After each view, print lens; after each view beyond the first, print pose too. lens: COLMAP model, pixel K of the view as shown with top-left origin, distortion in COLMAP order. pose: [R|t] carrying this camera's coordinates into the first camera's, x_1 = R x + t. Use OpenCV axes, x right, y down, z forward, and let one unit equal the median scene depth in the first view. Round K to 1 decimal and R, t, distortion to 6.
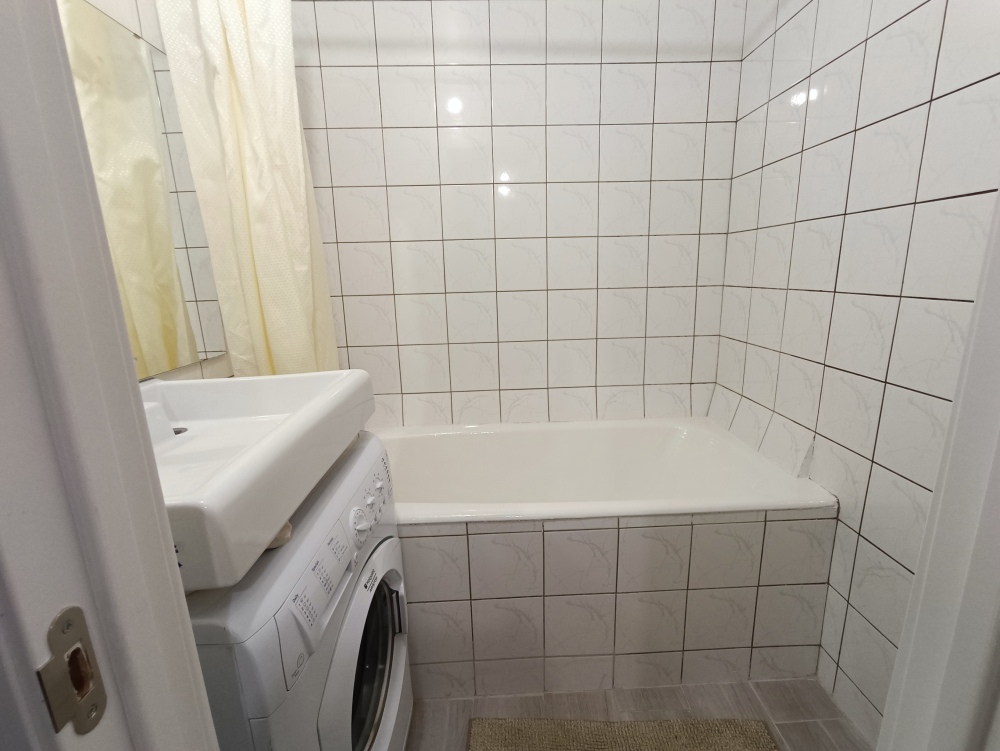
lens RADIAL K [[449.9, 0, 506.3], [0, 449.9, 368.0], [0, 0, 1]] dist [-0.007687, 0.002321]
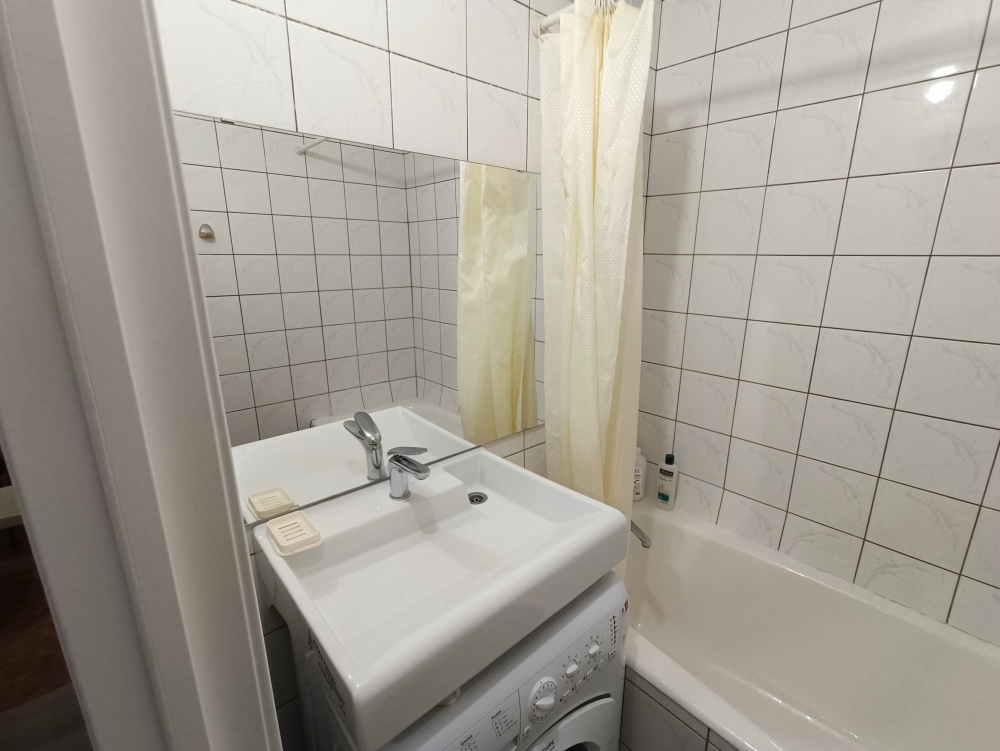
lens RADIAL K [[449.9, 0, 506.3], [0, 449.9, 371.7], [0, 0, 1]] dist [-0.007687, 0.002321]
pose [[0.647695, 0.219404, -0.729626, 0.108508], [-0.185739, 0.974217, 0.128072, -0.276179], [0.738913, 0.052568, 0.671747, 0.145628]]
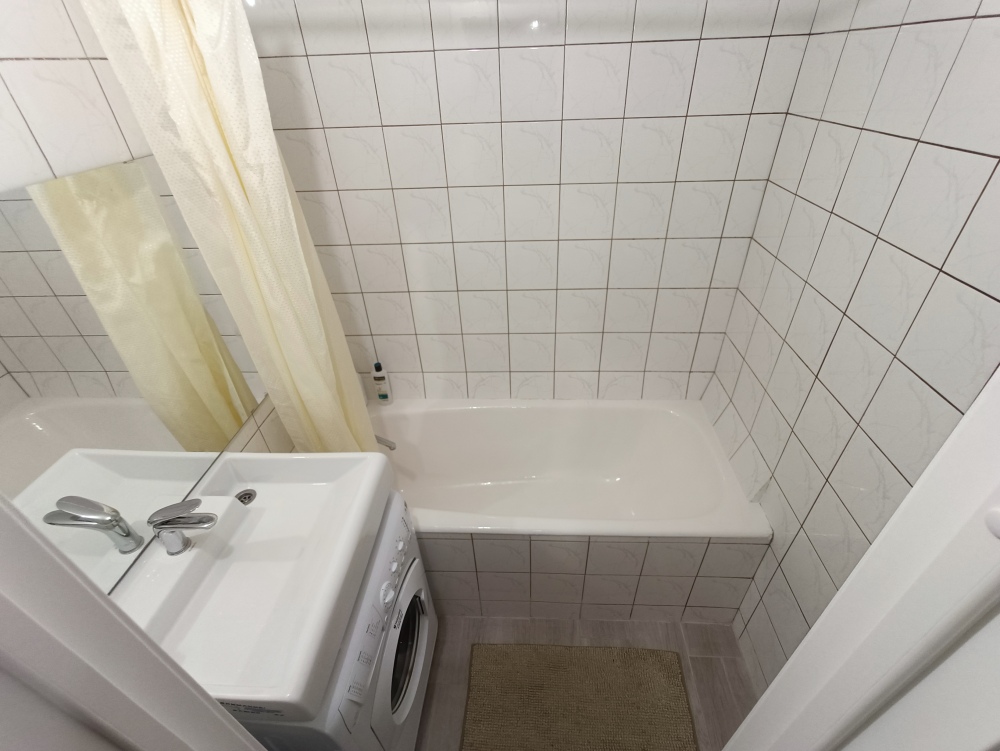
lens RADIAL K [[449.9, 0, 506.6], [0, 449.9, 370.1], [0, 0, 1]] dist [-0.007687, 0.002321]
pose [[0.996631, 0.040390, -0.071384, 0.078906], [-0.010448, 0.925768, 0.377947, -0.527145], [0.081351, -0.375928, 0.923071, -0.018452]]
